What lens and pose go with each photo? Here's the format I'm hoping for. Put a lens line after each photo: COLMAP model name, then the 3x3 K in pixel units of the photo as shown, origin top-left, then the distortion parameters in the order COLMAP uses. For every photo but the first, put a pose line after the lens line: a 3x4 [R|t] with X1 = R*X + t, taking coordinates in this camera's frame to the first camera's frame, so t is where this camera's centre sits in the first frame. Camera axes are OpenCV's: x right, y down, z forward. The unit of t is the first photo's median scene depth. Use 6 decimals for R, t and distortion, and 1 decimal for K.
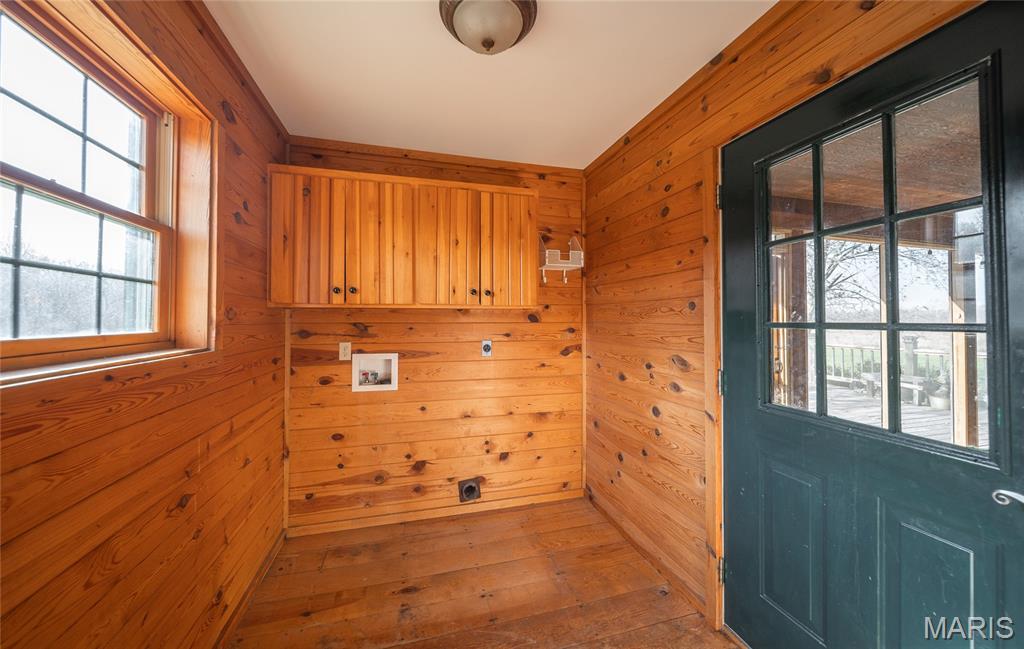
lens RADIAL K [[357.9, 0, 505.4], [0, 357.9, 317.8], [0, 0, 1]] dist [-0.000616, -0.000832]
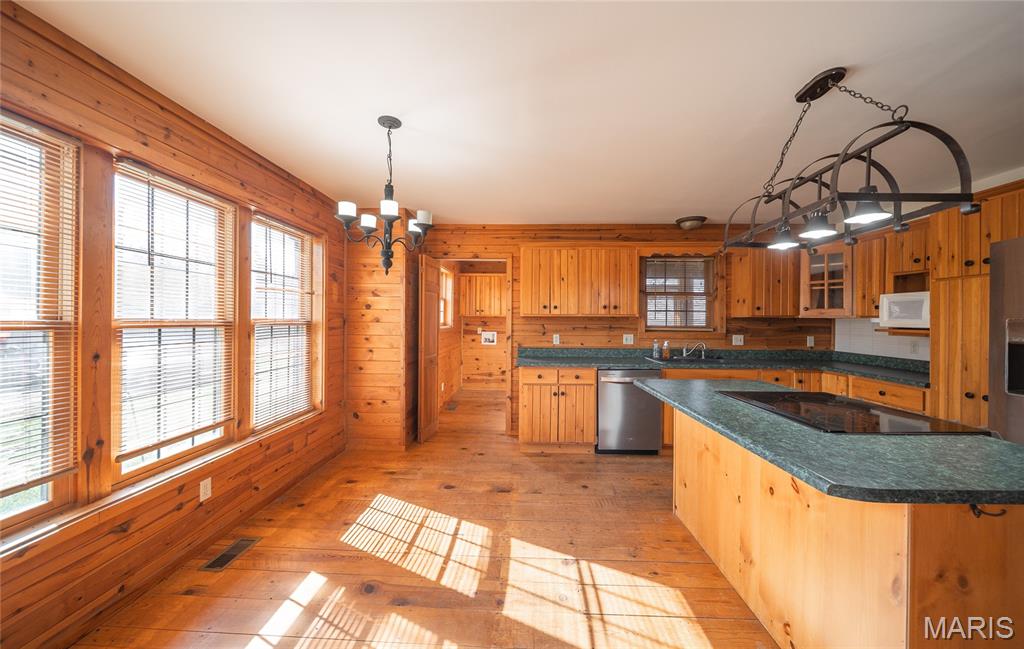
lens RADIAL K [[357.9, 0, 512.3], [0, 357.9, 320.4], [0, 0, 1]] dist [-0.000616, -0.000832]
pose [[0.951738, 0.010393, -0.306737, 0.710693], [-0.008148, 0.999930, 0.008598, -0.017842], [0.306805, -0.005684, 0.951756, -1.718292]]
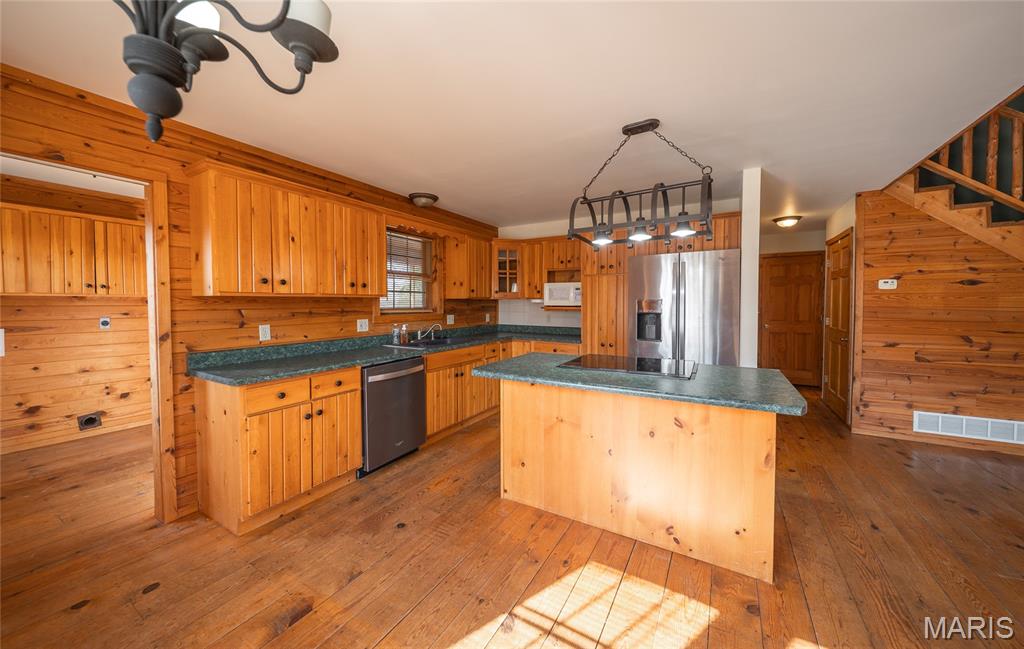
lens RADIAL K [[357.9, 0, 516.4], [0, 357.9, 313.1], [0, 0, 1]] dist [-0.000616, -0.000832]
pose [[0.714754, -0.017826, 0.699149, 0.140591], [-0.005922, 0.999485, 0.031539, -0.012422], [-0.699351, -0.026683, 0.714280, -1.309434]]
